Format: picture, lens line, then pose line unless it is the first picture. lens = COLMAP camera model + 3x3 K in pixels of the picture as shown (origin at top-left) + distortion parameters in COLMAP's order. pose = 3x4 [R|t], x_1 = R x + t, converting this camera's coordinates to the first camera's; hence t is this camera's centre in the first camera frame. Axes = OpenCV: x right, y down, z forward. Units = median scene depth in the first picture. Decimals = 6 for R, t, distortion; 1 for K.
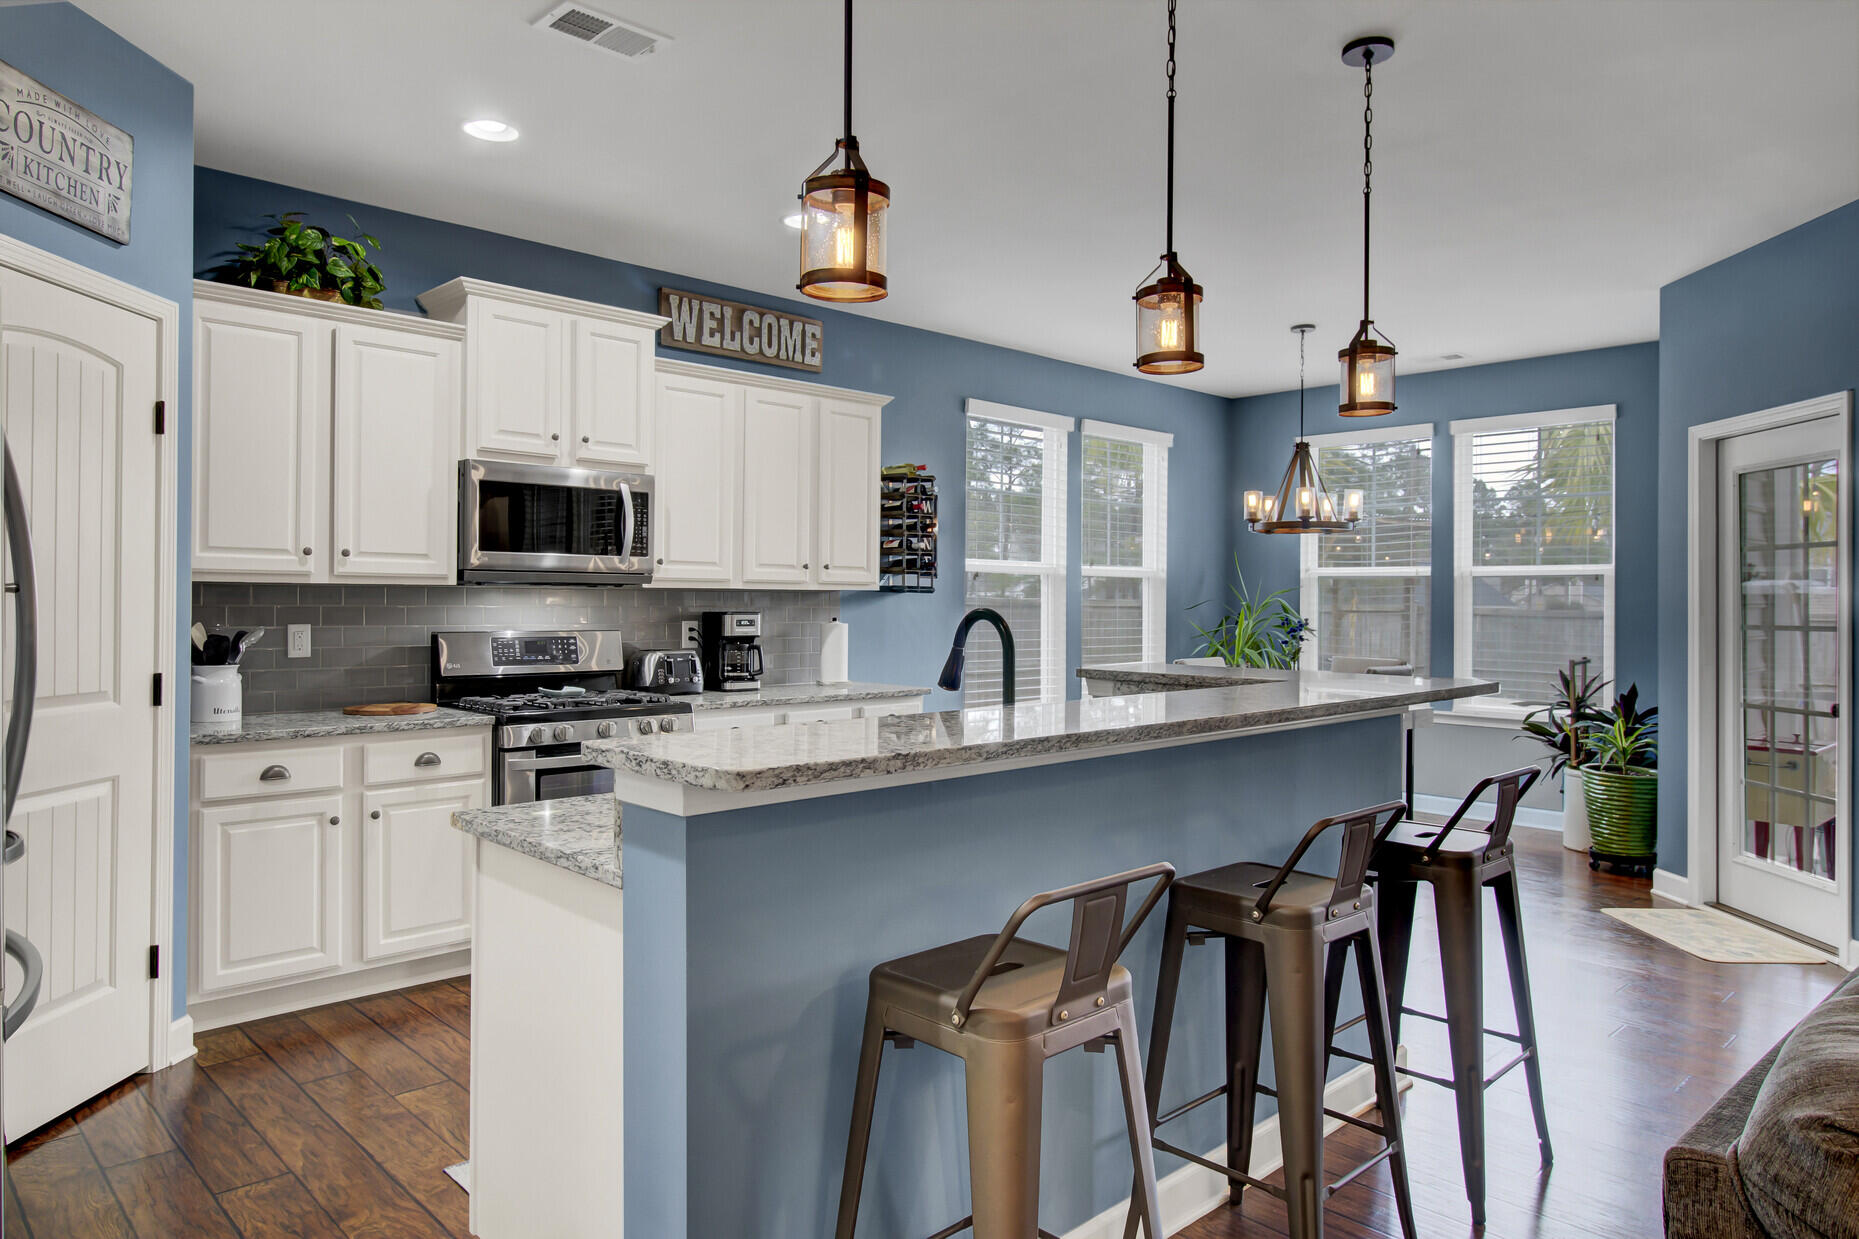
lens RADIAL K [[1197.9, 0, 960.7], [0, 1197.9, 622.6], [0, 0, 1]] dist [-0.003876, -0.000373]
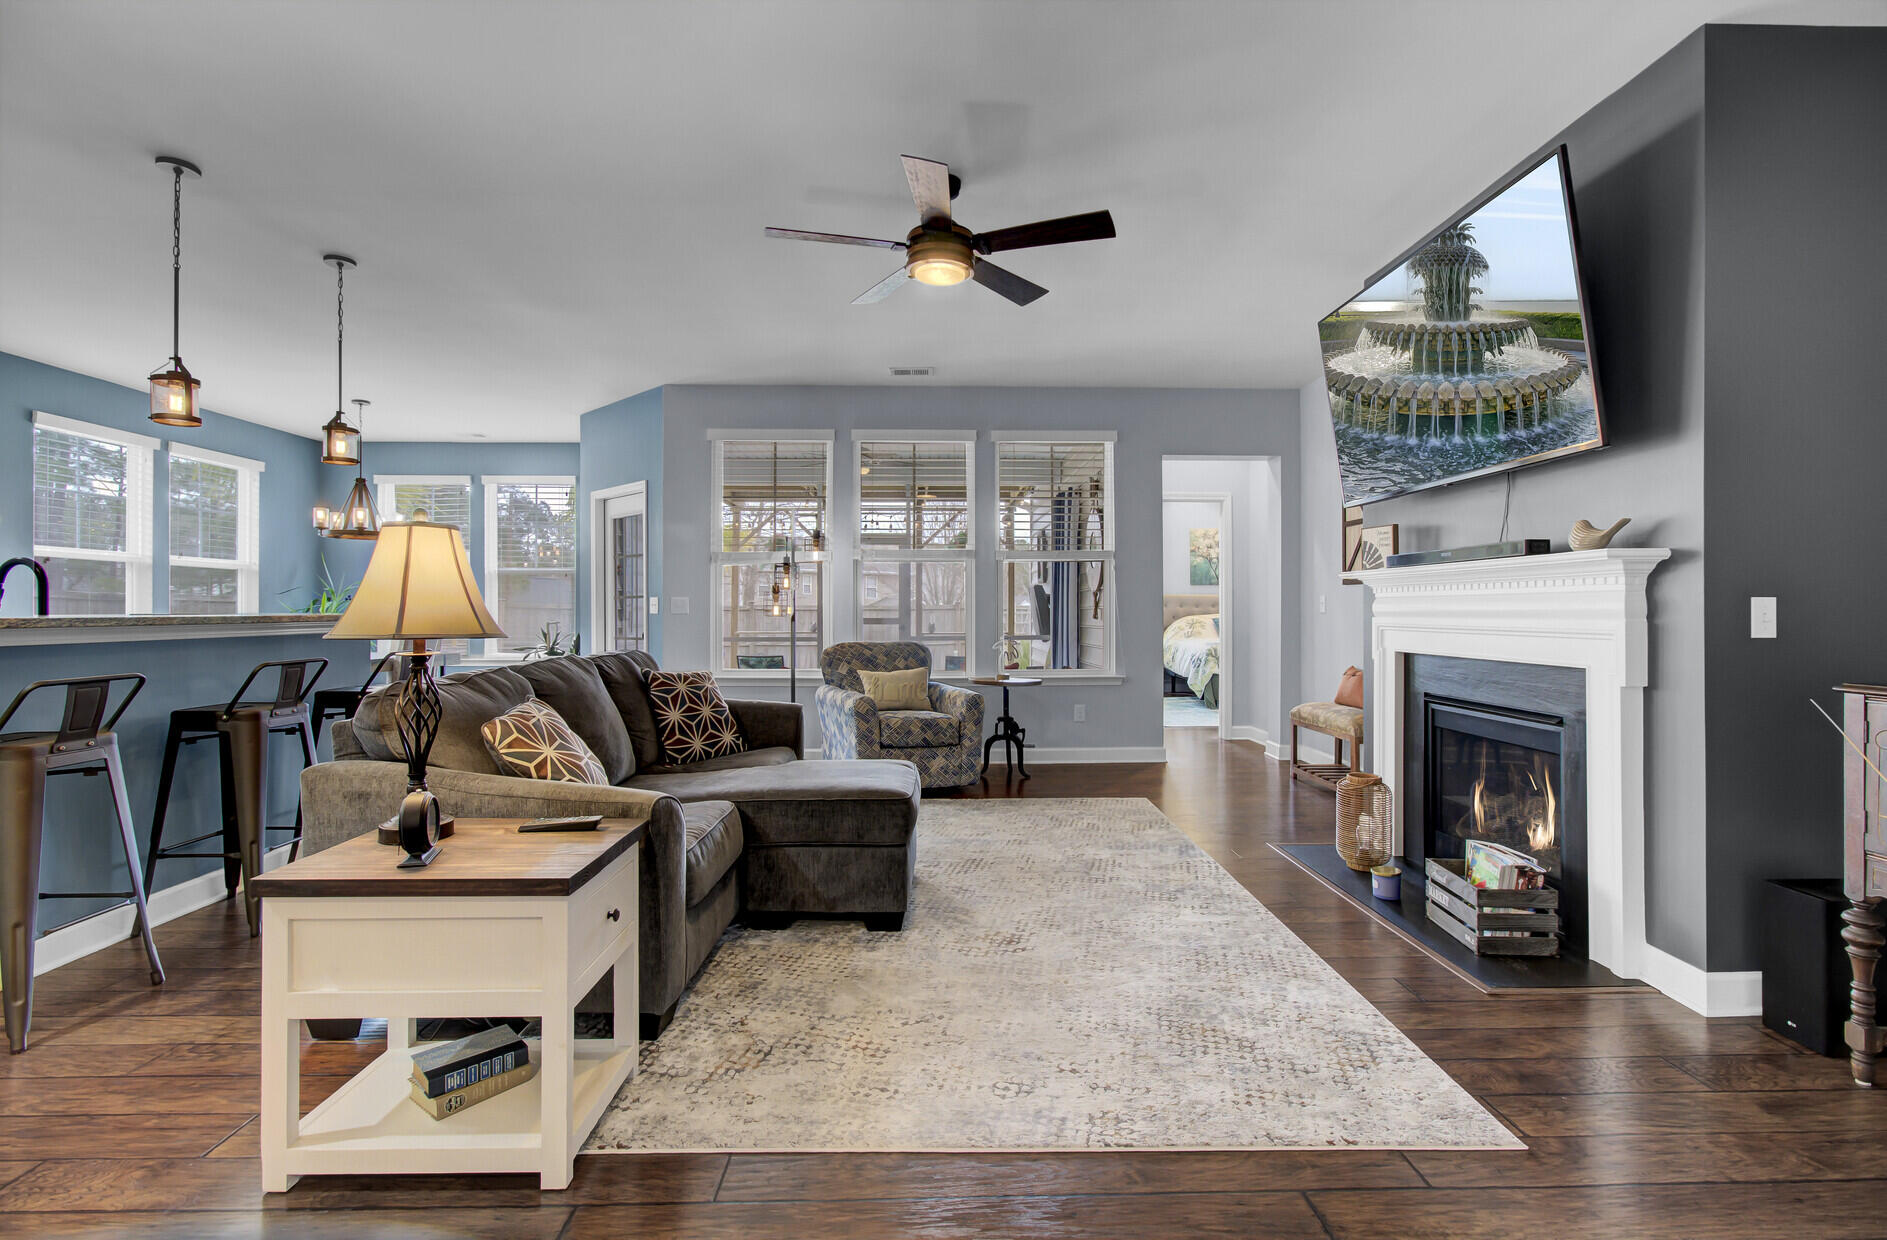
lens RADIAL K [[854.7, 0, 942.6], [0, 854.7, 615.6], [0, 0, 1]] dist [-0.019121, 0.010419]
pose [[0.690904, -0.005225, 0.722928, 0.025955], [0.011542, 0.999926, -0.003803, 0.042773], [-0.722855, 0.010972, 0.690913, -0.327984]]
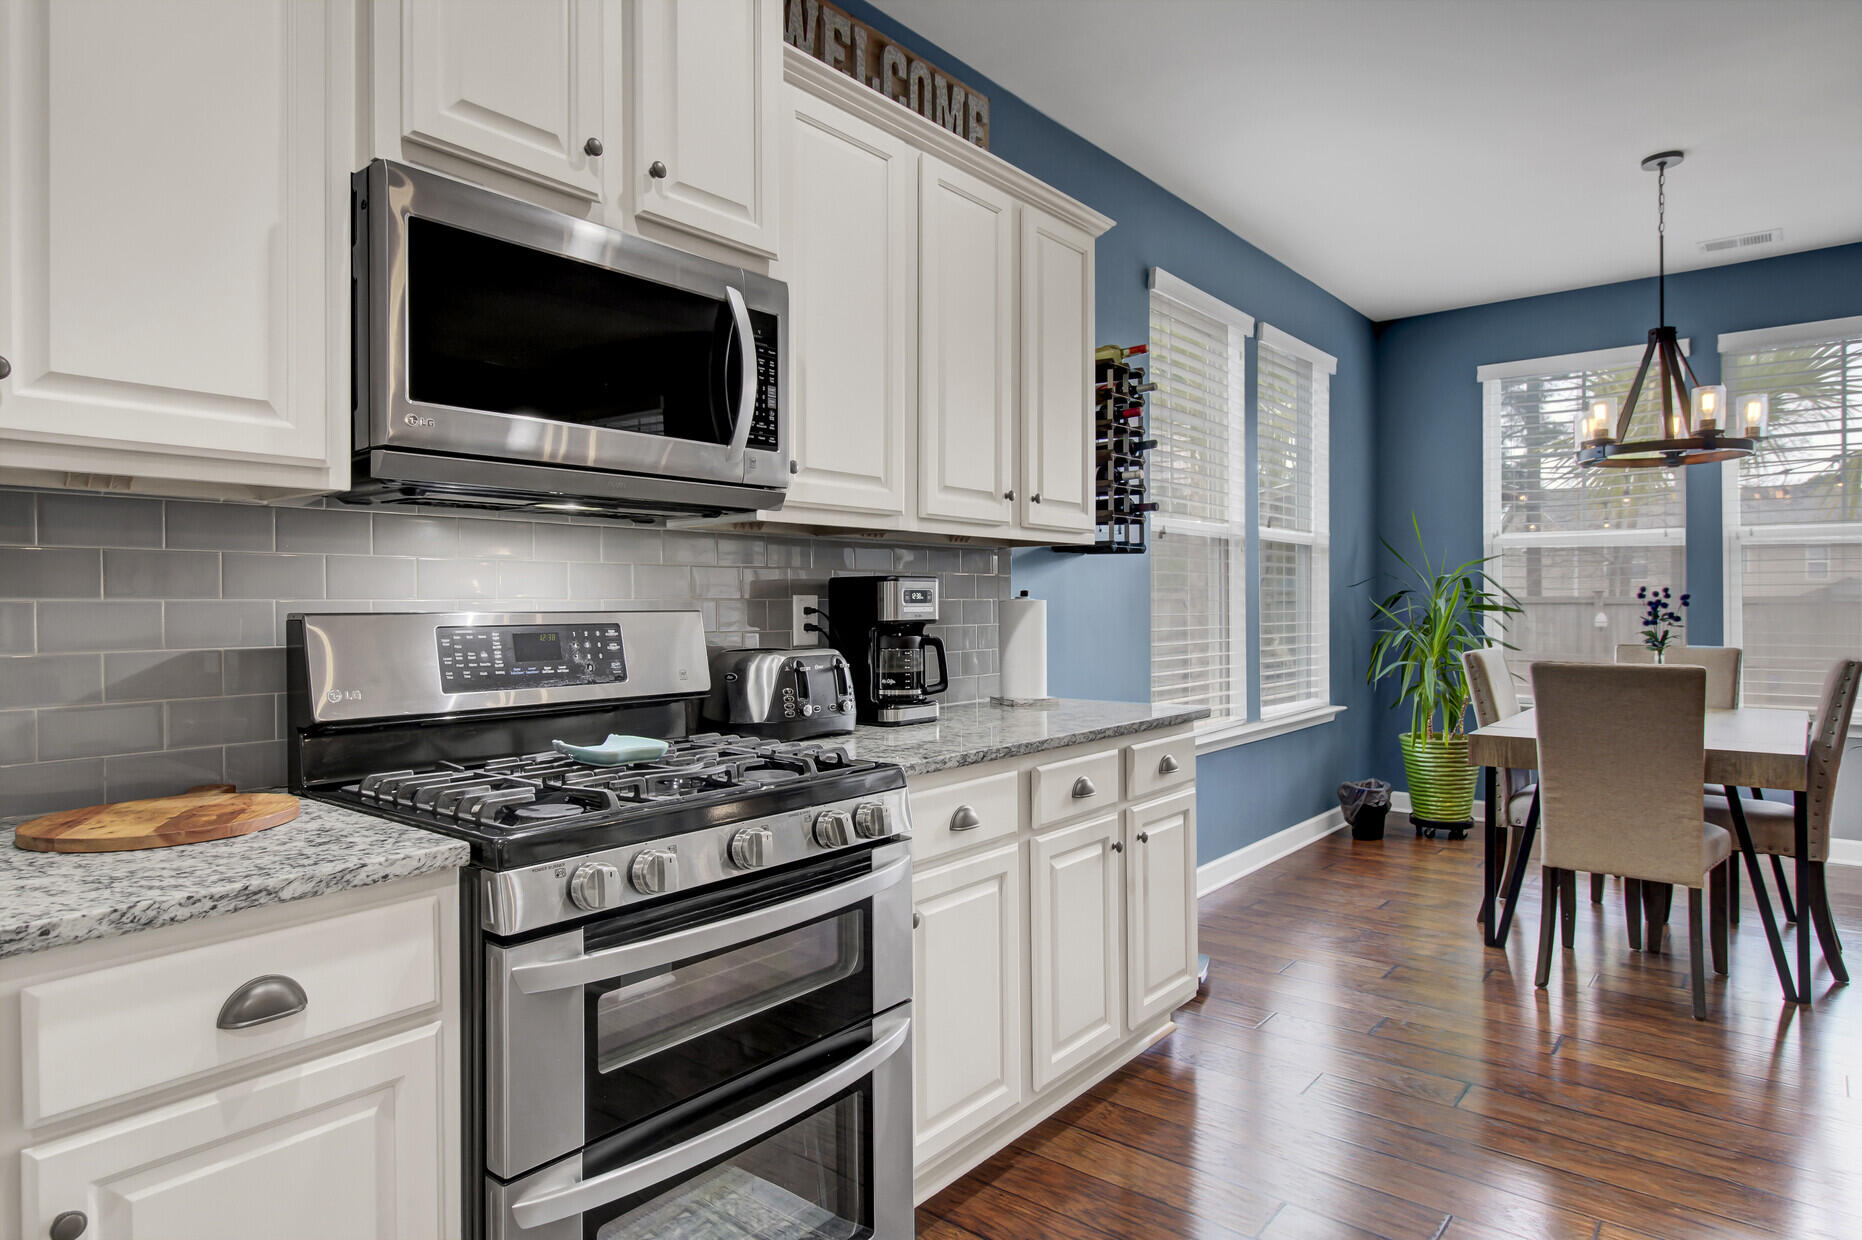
lens RADIAL K [[1057.7, 0, 931.0], [0, 1057.7, 620.0], [0, 0, 1]] dist [0.003300, 0.001073]
pose [[0.995098, -0.013248, 0.098001, -0.243047], [0.013426, 0.999909, -0.001152, 0.012536], [-0.097977, 0.002462, 0.995186, 0.580188]]
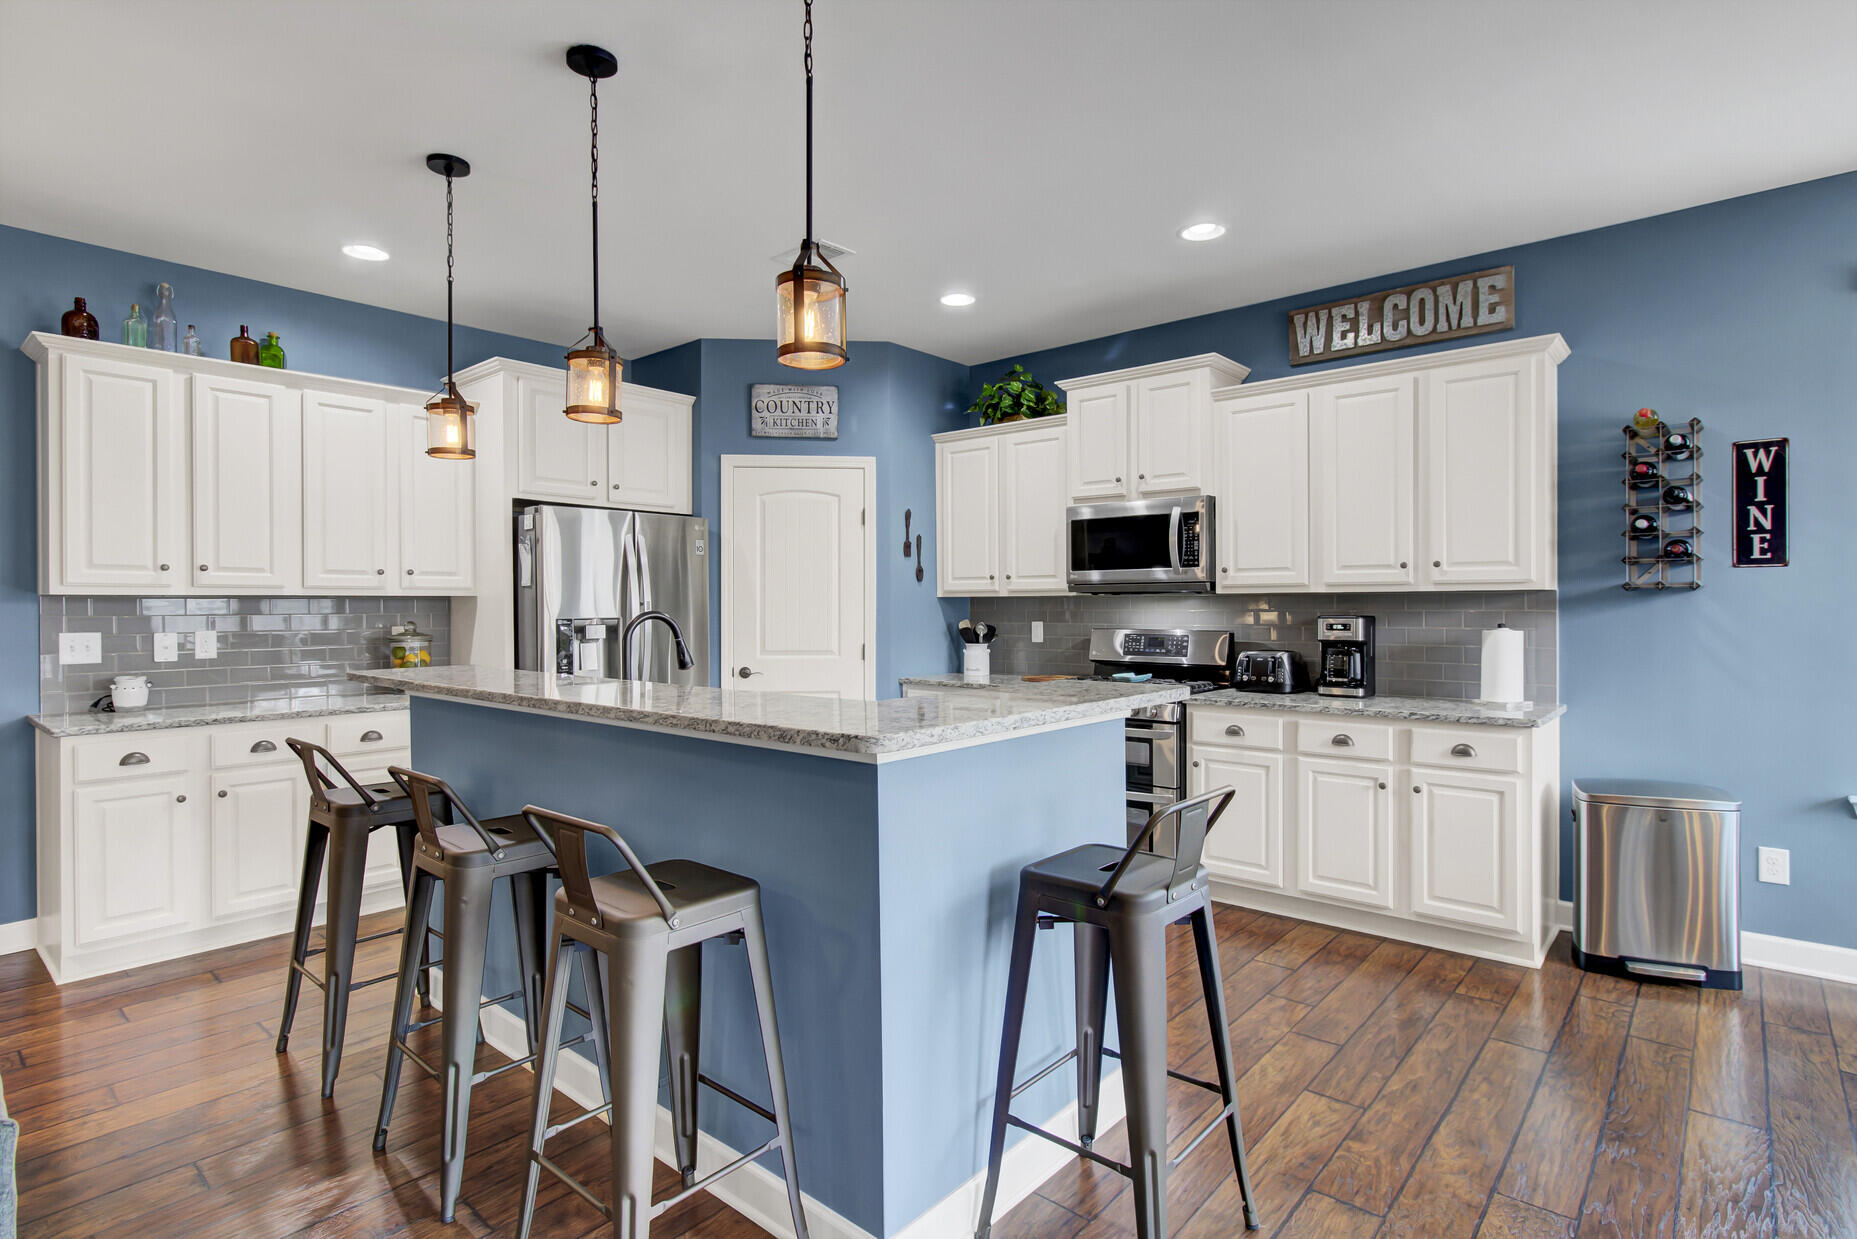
lens RADIAL K [[941.2, 0, 898.1], [0, 941.2, 612.5], [0, 0, 1]] dist [-0.000780, -0.000209]
pose [[0.057381, -0.002949, -0.998348, 0.618821], [-0.013337, 0.999904, -0.003720, -0.004280], [0.998263, 0.013529, 0.057336, 0.661516]]
